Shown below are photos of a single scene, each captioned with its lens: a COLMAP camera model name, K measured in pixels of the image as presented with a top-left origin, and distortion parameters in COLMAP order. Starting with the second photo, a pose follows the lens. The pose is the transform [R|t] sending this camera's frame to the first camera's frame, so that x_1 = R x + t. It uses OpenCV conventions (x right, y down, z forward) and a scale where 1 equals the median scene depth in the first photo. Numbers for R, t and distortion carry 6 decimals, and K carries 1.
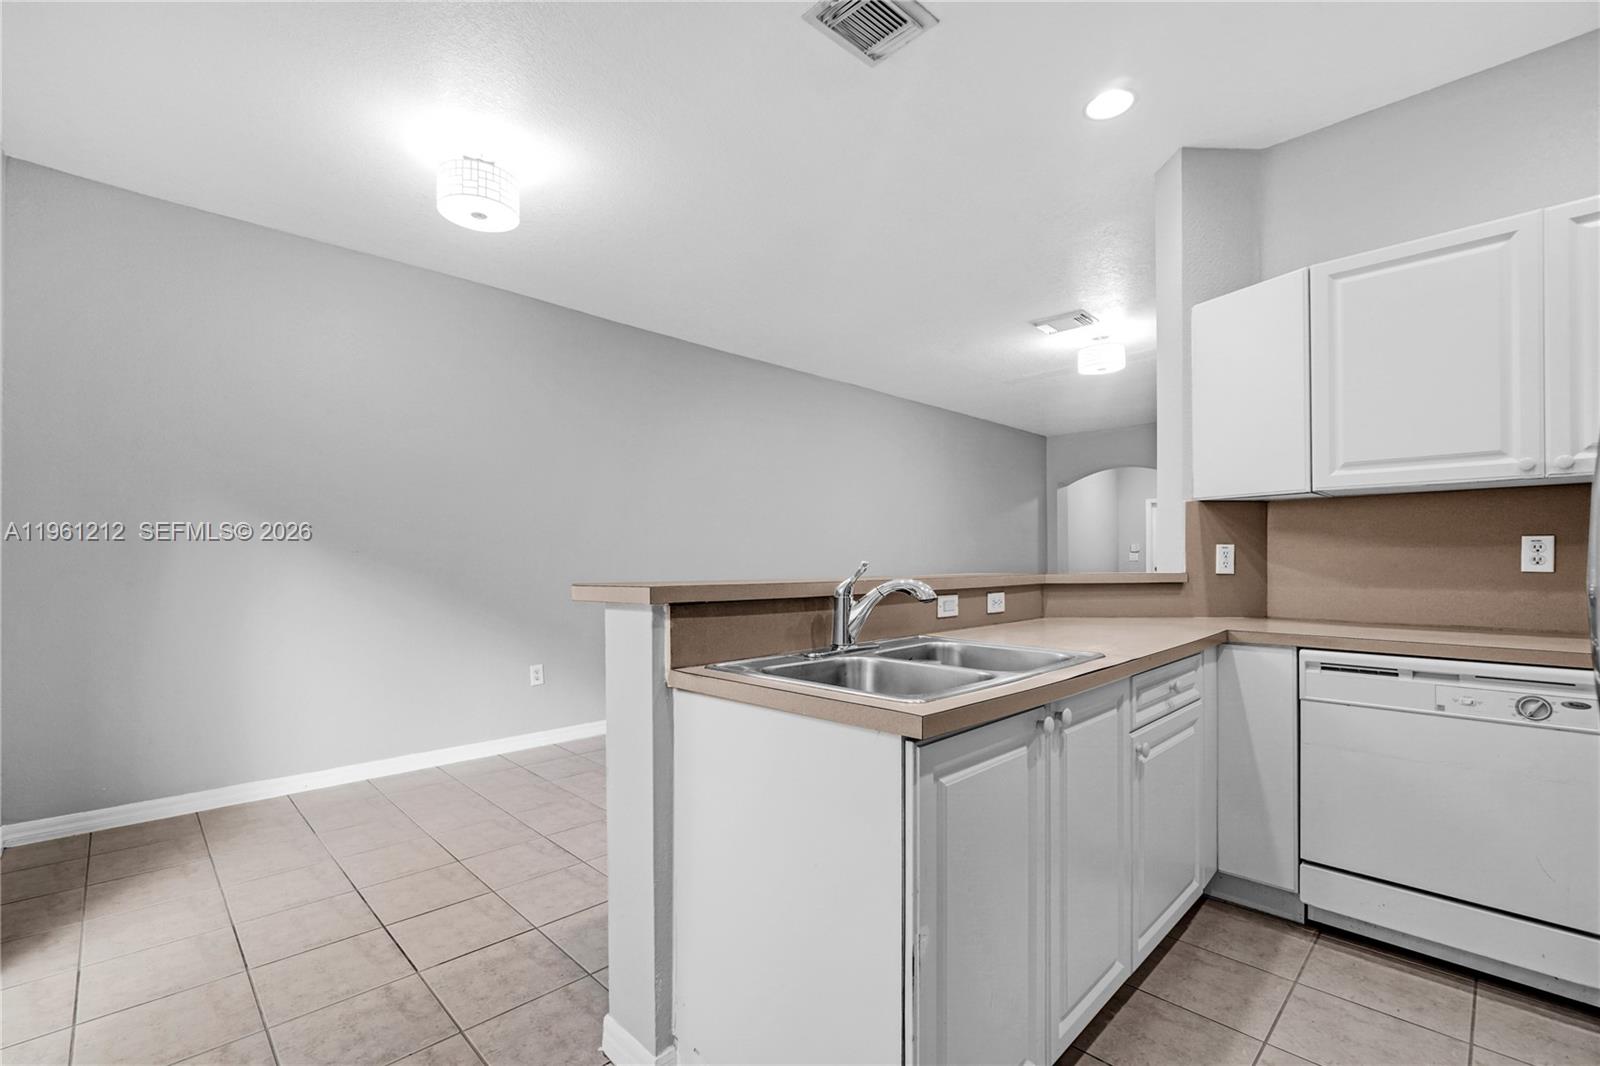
lens RADIAL K [[700.5, 0, 779.5], [0, 700.5, 565.0], [0, 0, 1]] dist [-0.009372, 0.003190]
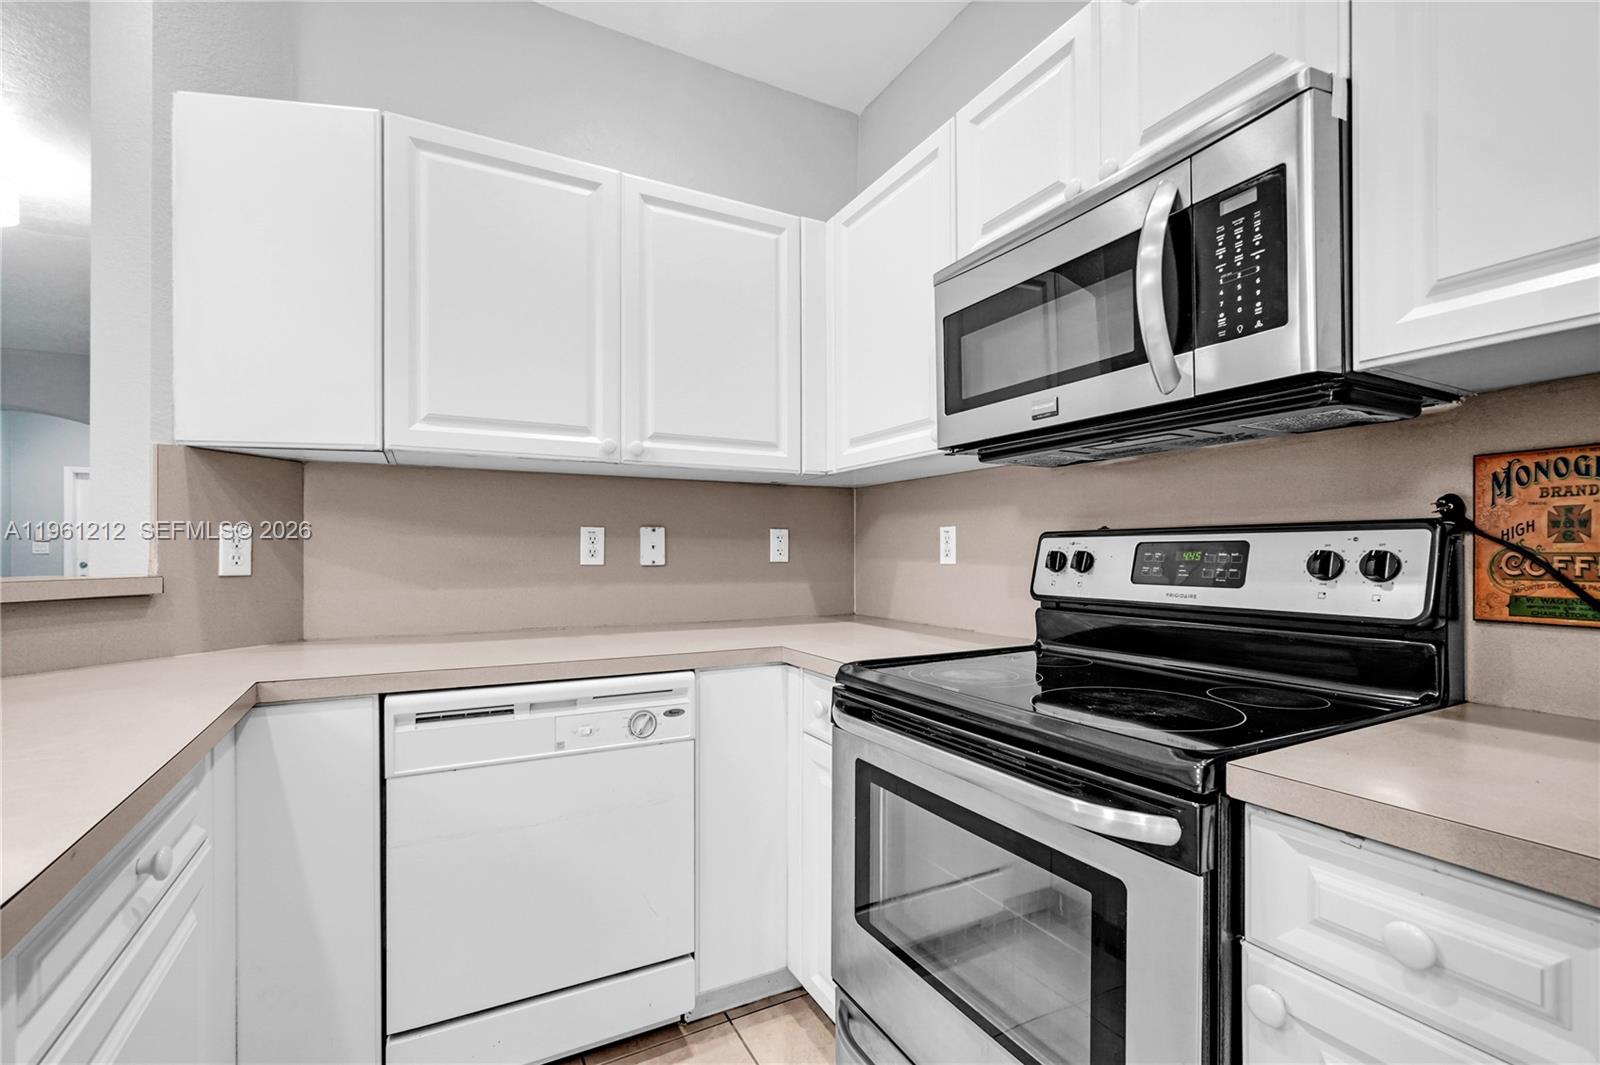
lens RADIAL K [[700.5, 0, 807.7], [0, 700.5, 548.2], [0, 0, 1]] dist [-0.009372, 0.003190]
pose [[0.270754, 0.006827, 0.962624, 0.241654], [0.007675, 0.999928, -0.009251, -0.001988], [-0.962618, 0.009892, 0.270682, 0.451389]]
